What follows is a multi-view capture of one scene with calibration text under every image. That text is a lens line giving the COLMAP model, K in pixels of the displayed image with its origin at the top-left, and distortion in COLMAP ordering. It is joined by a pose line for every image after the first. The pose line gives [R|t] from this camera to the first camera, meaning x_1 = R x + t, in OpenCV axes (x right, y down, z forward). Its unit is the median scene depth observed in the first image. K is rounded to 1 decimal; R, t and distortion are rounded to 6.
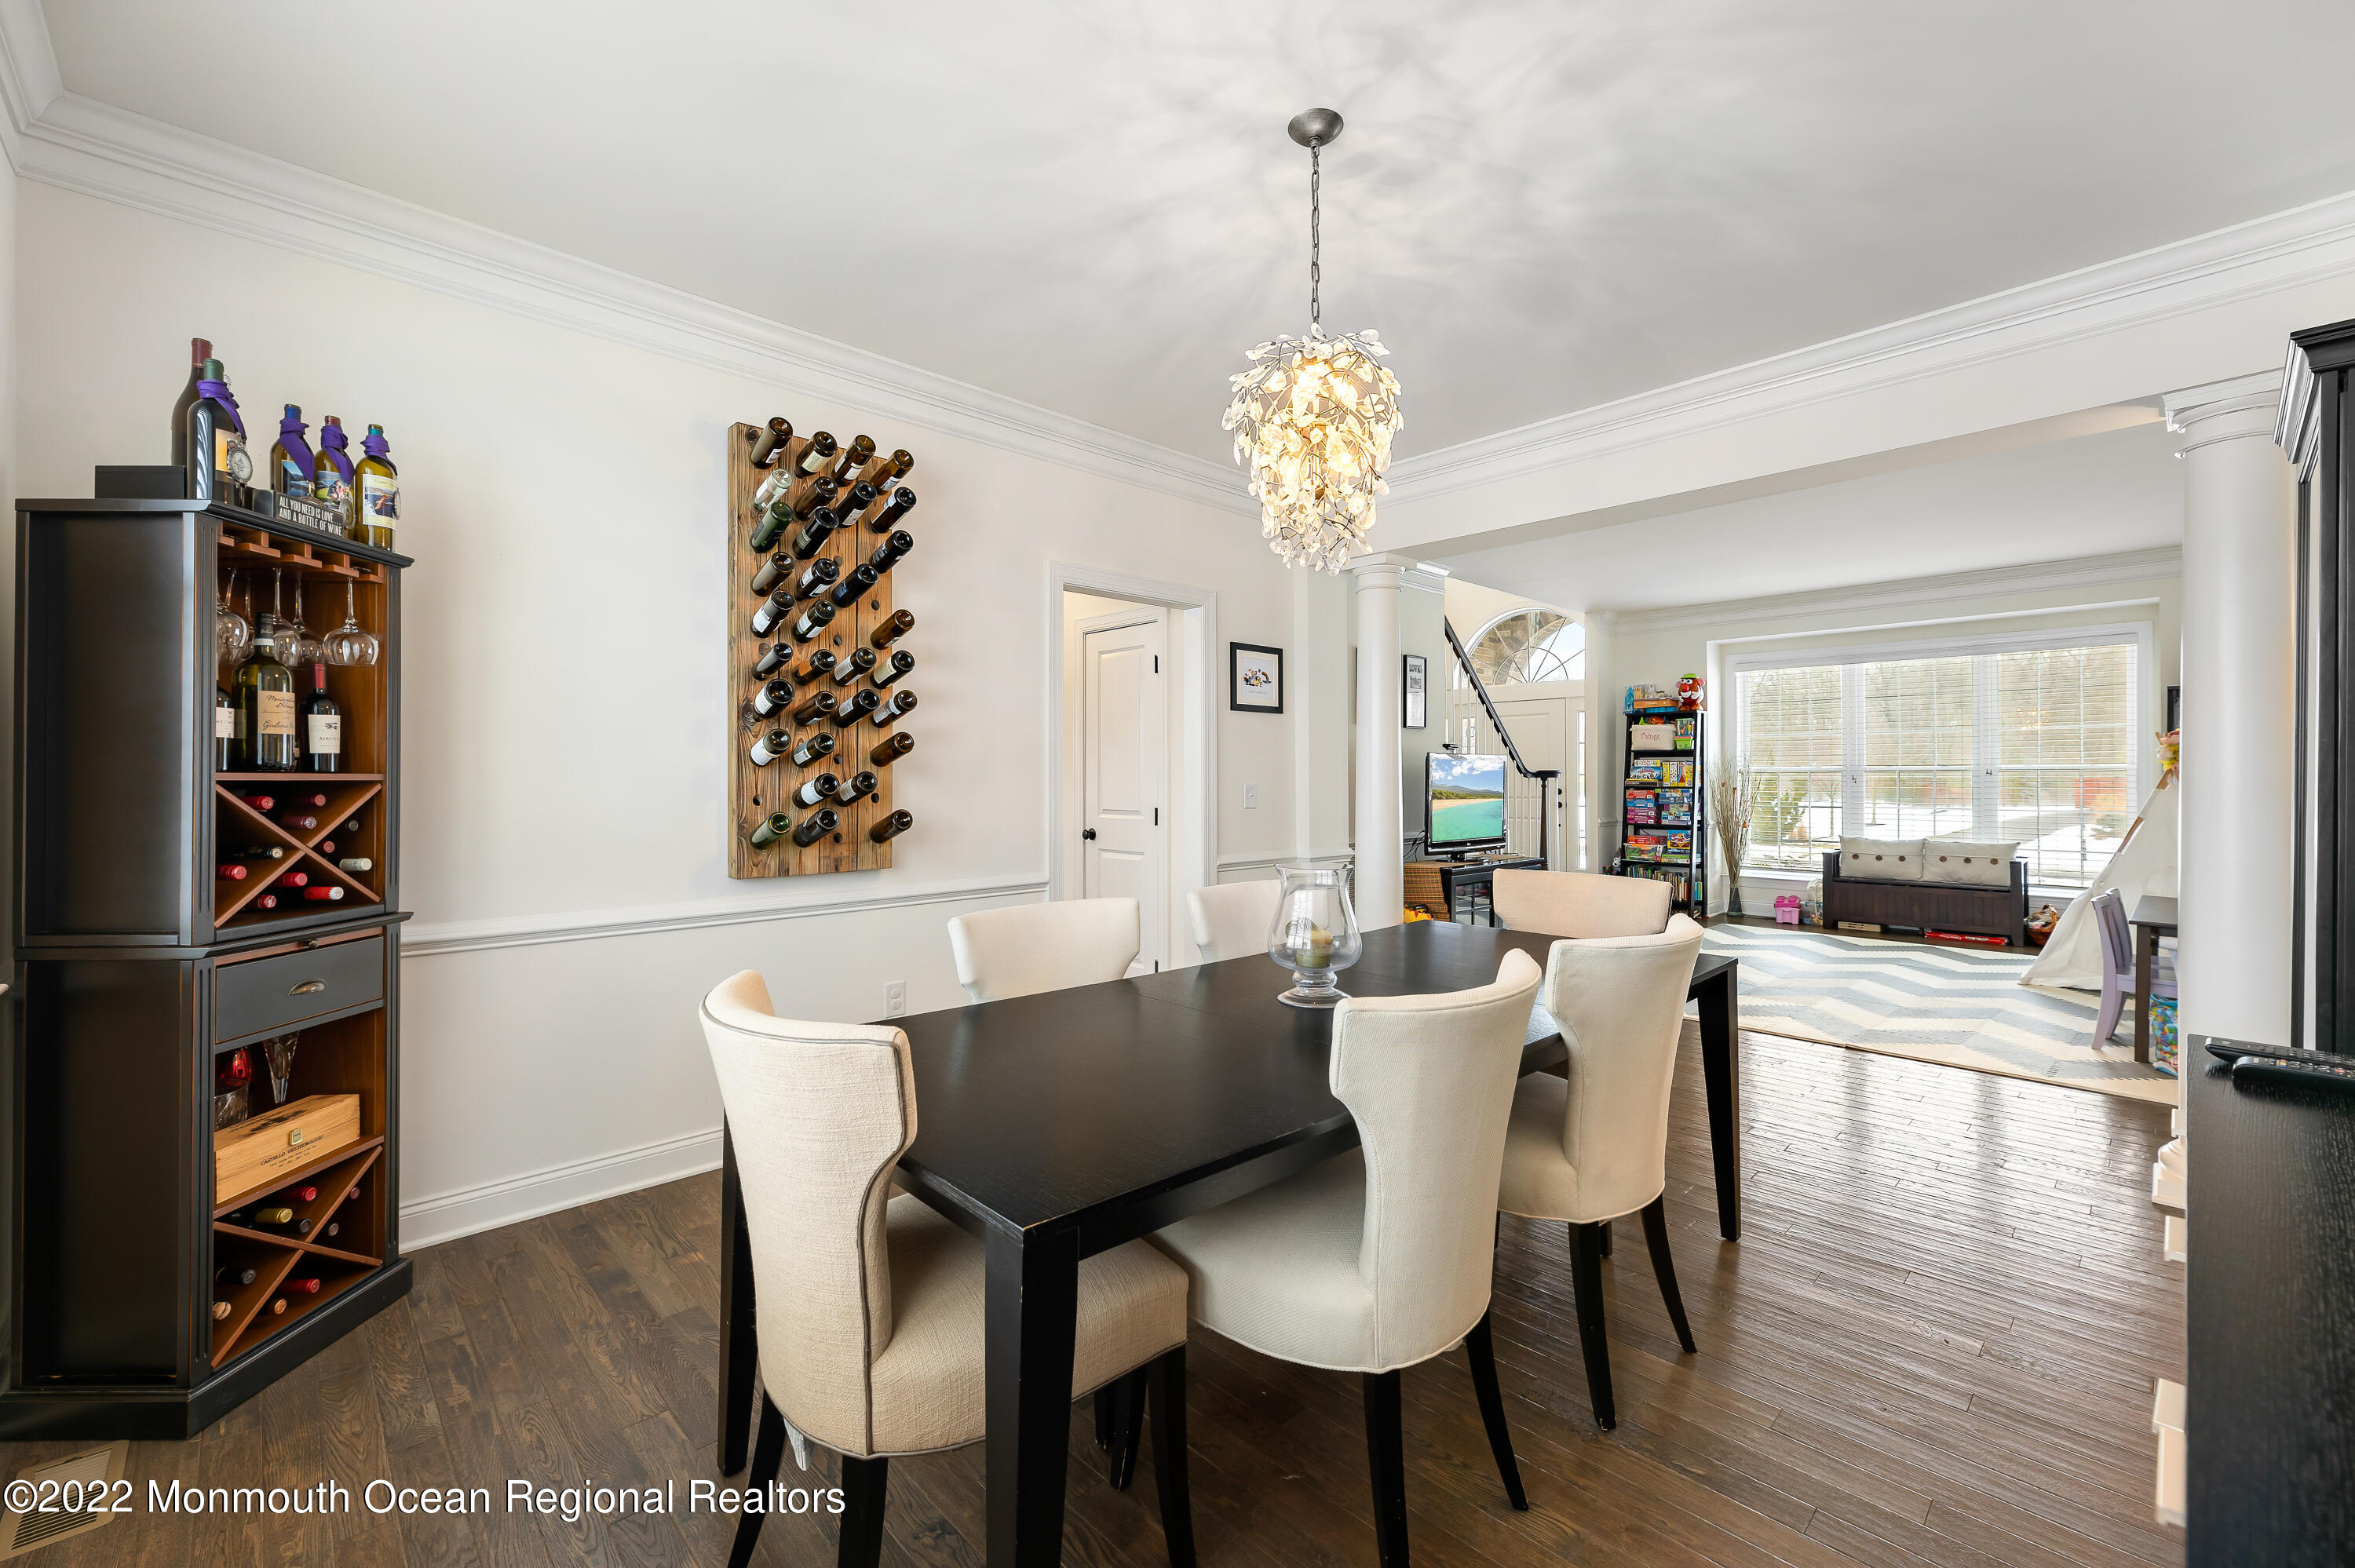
lens RADIAL K [[944.0, 0, 1177.5], [0, 944.0, 784.0], [0, 0, 1]] dist [-0.001142, -0.000063]
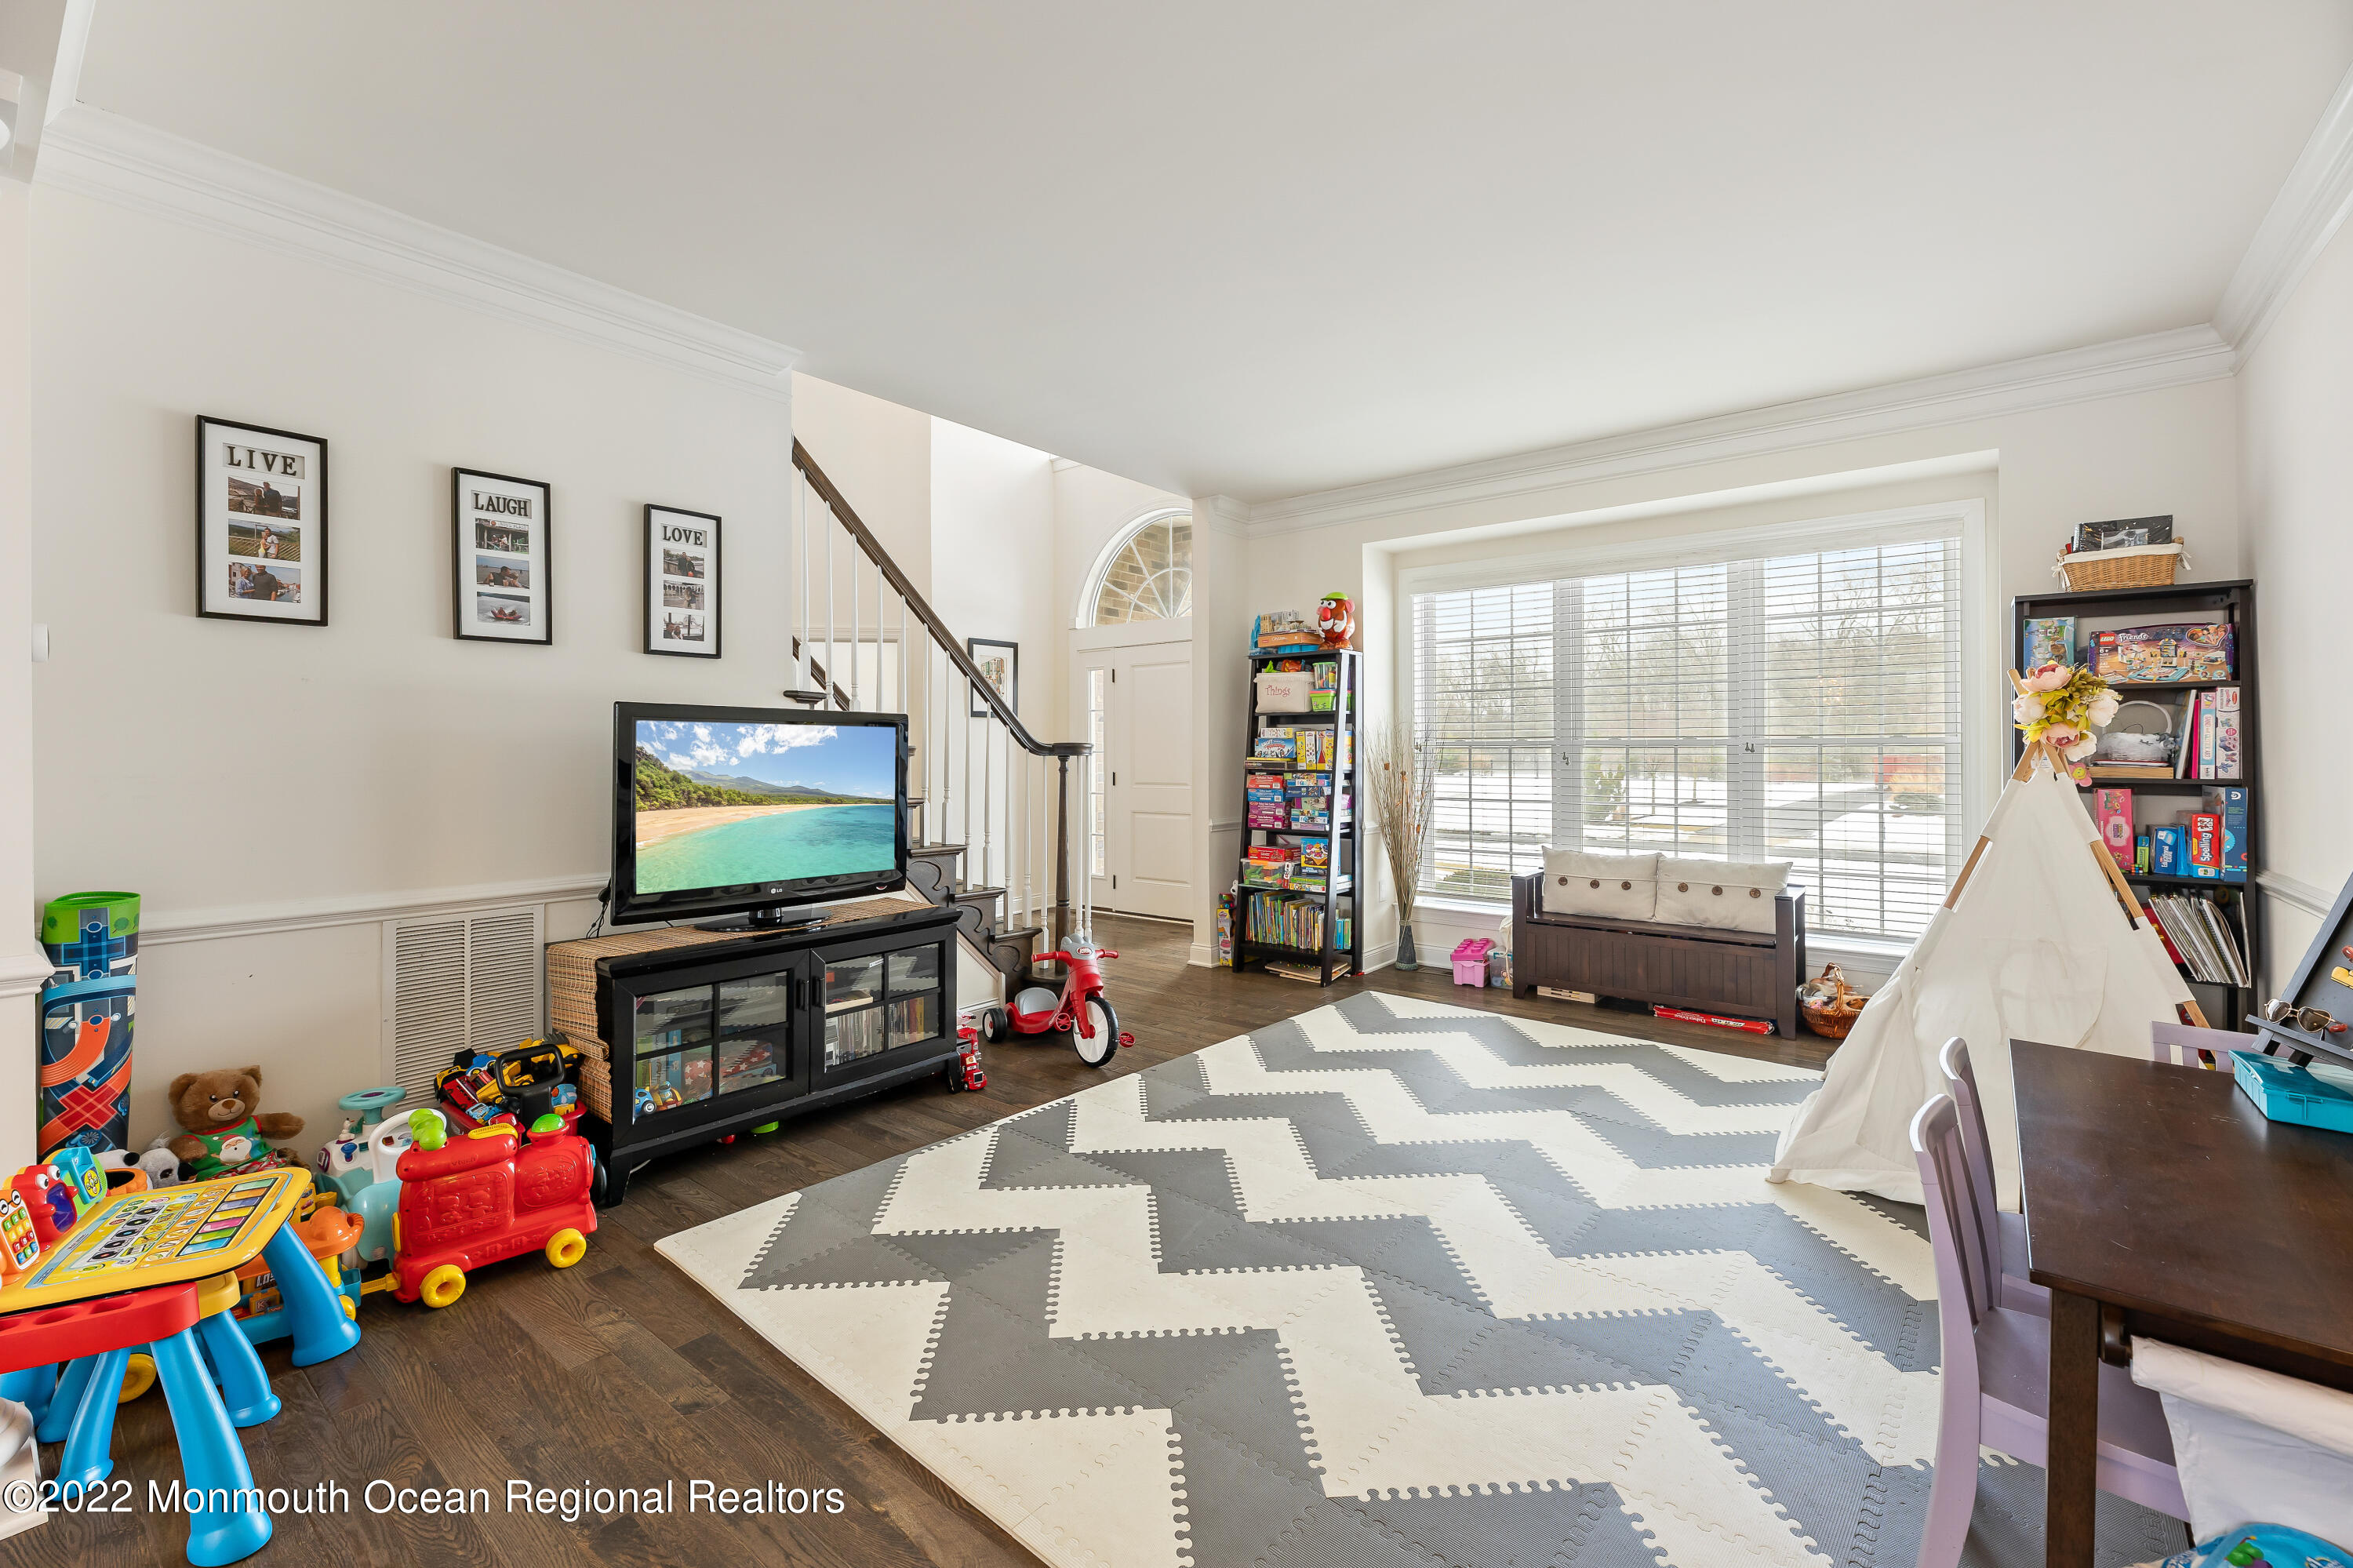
lens RADIAL K [[976.7, 0, 1177.0], [0, 976.7, 763.6], [0, 0, 1]] dist [-0.001577, -0.000149]
pose [[0.990251, -0.000616, 0.139291, 0.347928], [0.000162, 0.999995, 0.003277, -0.003588], [-0.139292, -0.003222, 0.990246, 0.364236]]
